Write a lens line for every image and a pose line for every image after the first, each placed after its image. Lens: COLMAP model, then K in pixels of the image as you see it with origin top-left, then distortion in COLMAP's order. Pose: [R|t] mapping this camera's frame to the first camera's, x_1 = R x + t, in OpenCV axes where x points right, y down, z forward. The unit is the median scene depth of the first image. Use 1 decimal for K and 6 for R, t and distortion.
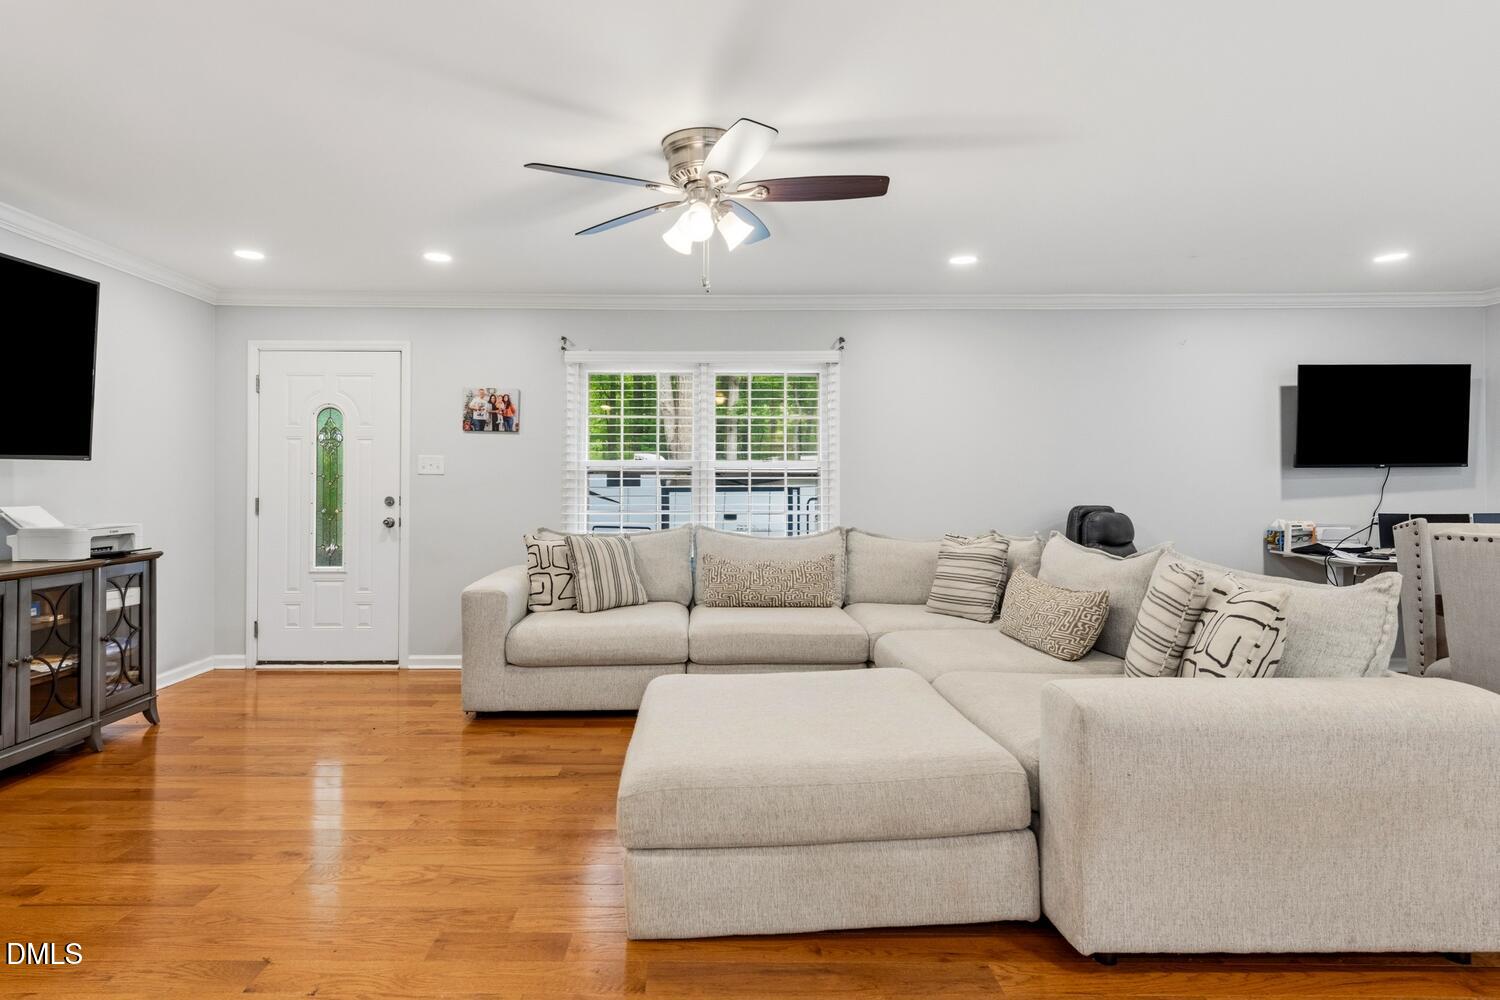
lens RADIAL K [[793.8, 0, 708.4], [0, 793.8, 493.7], [0, 0, 1]] dist [0.010538, -0.002109]
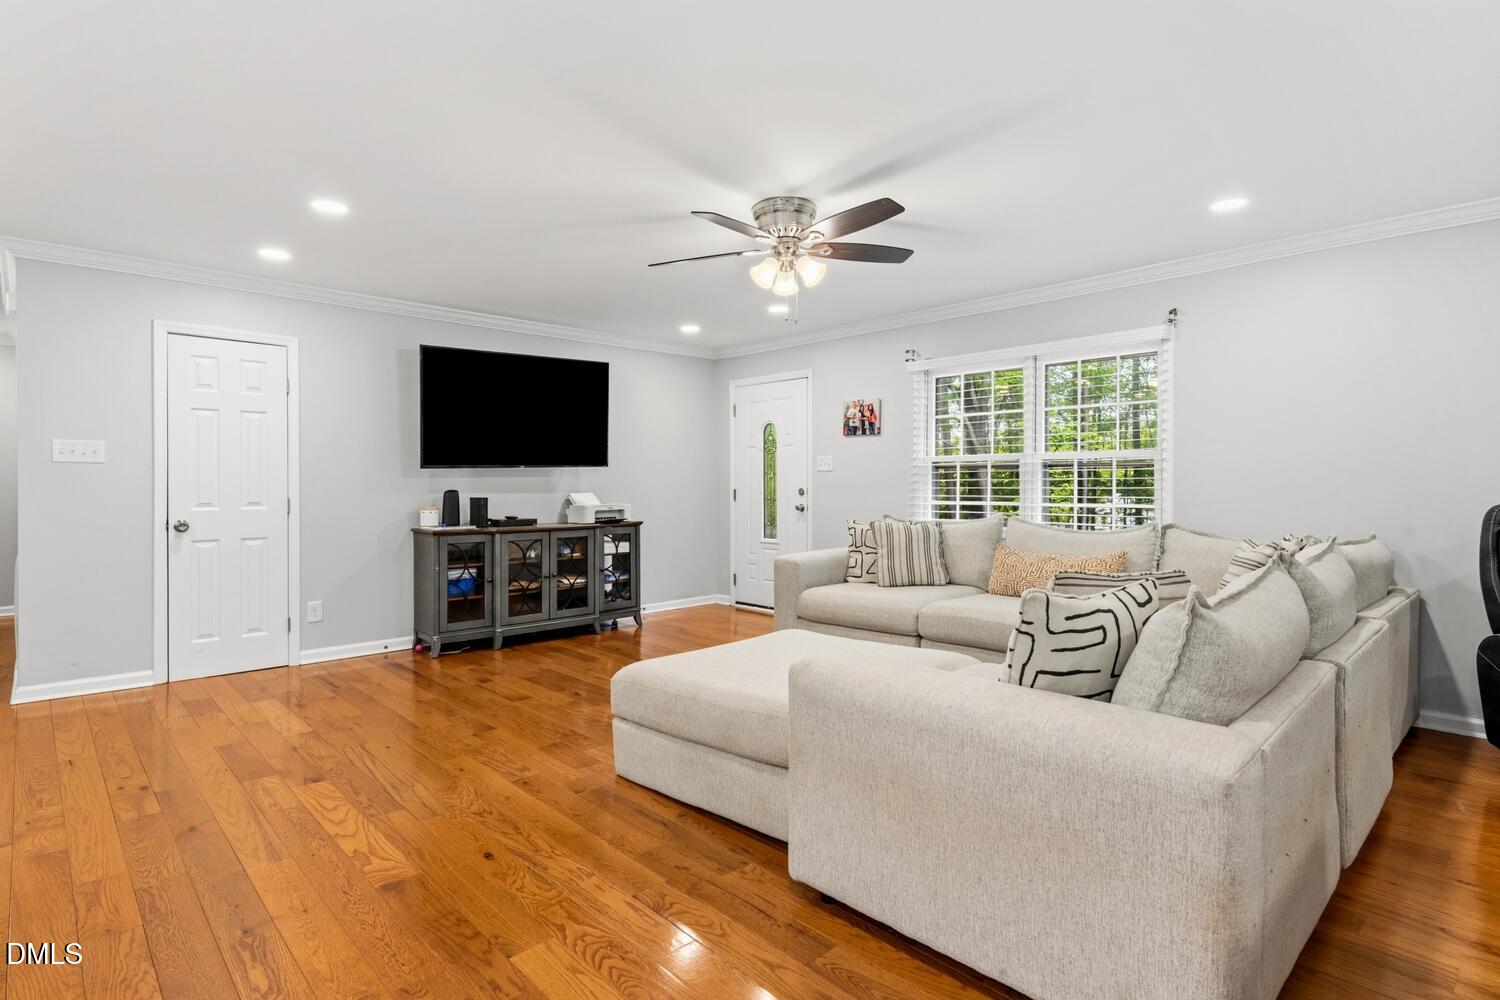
lens RADIAL K [[764.1, 0, 751.5], [0, 764.1, 487.3], [0, 0, 1]] dist [0.030196, -0.000201]
pose [[0.686702, 0.001436, -0.726938, 0.553009], [0.001014, 0.999995, 0.002932, -0.001708], [0.726938, -0.002750, 0.686697, 0.077816]]
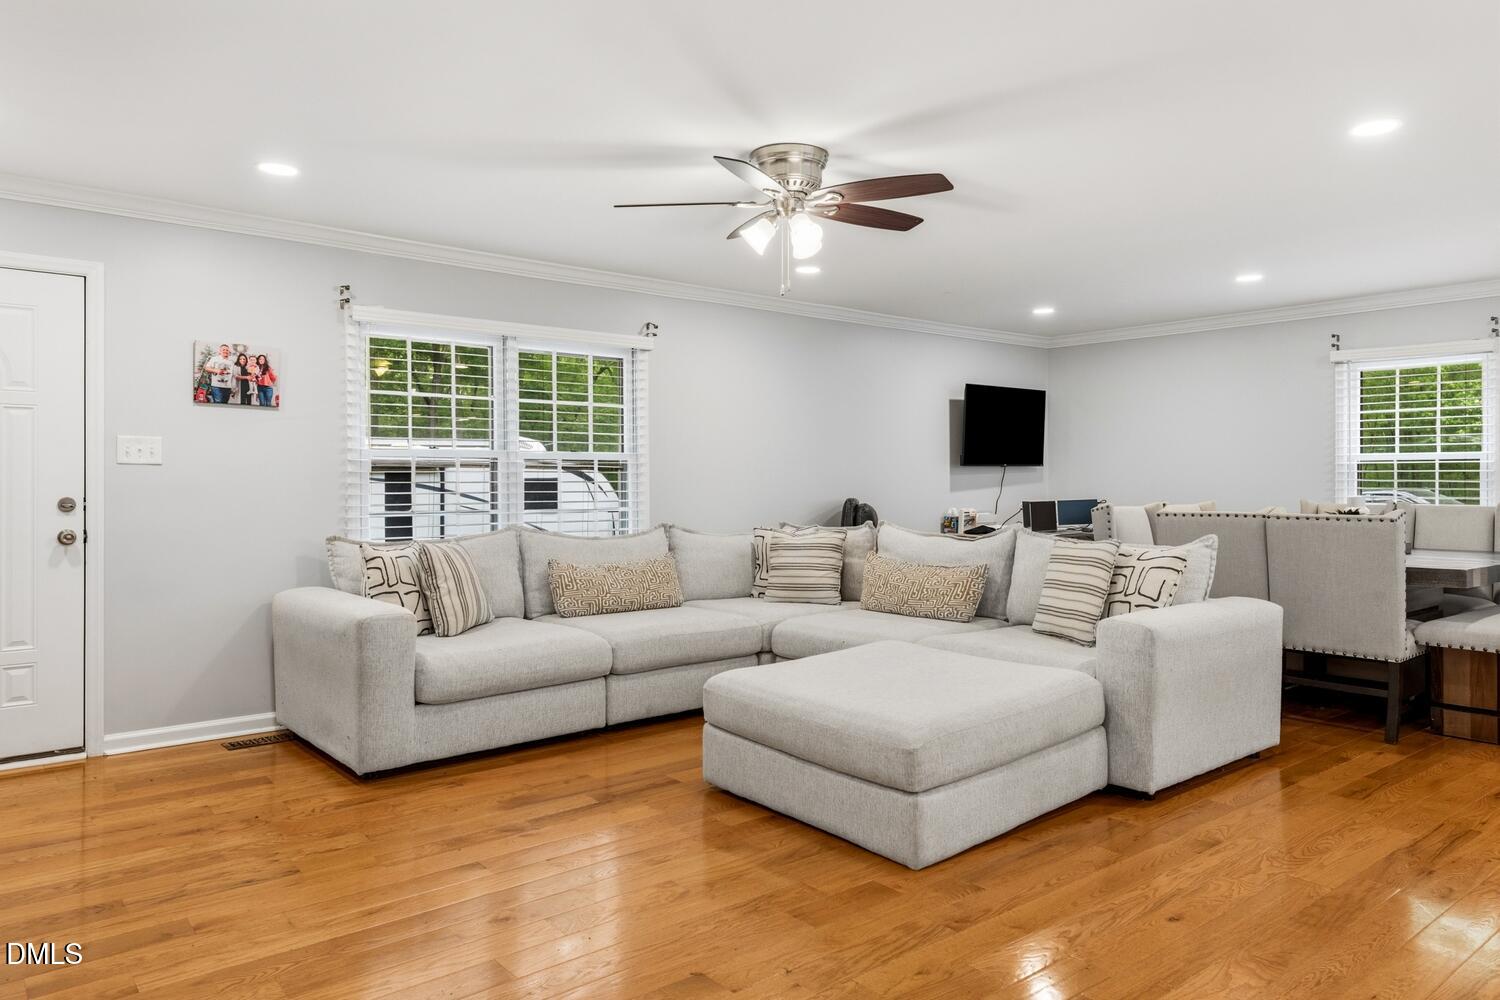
lens RADIAL K [[996.8, 0, 747.9], [0, 996.8, 494.6], [0, 0, 1]] dist [0.015453, -0.008382]
pose [[0.773984, -0.009550, 0.633133, -0.578724], [0.005772, 0.999951, 0.008026, -0.002371], [-0.633179, -0.002557, 0.774001, 0.011145]]
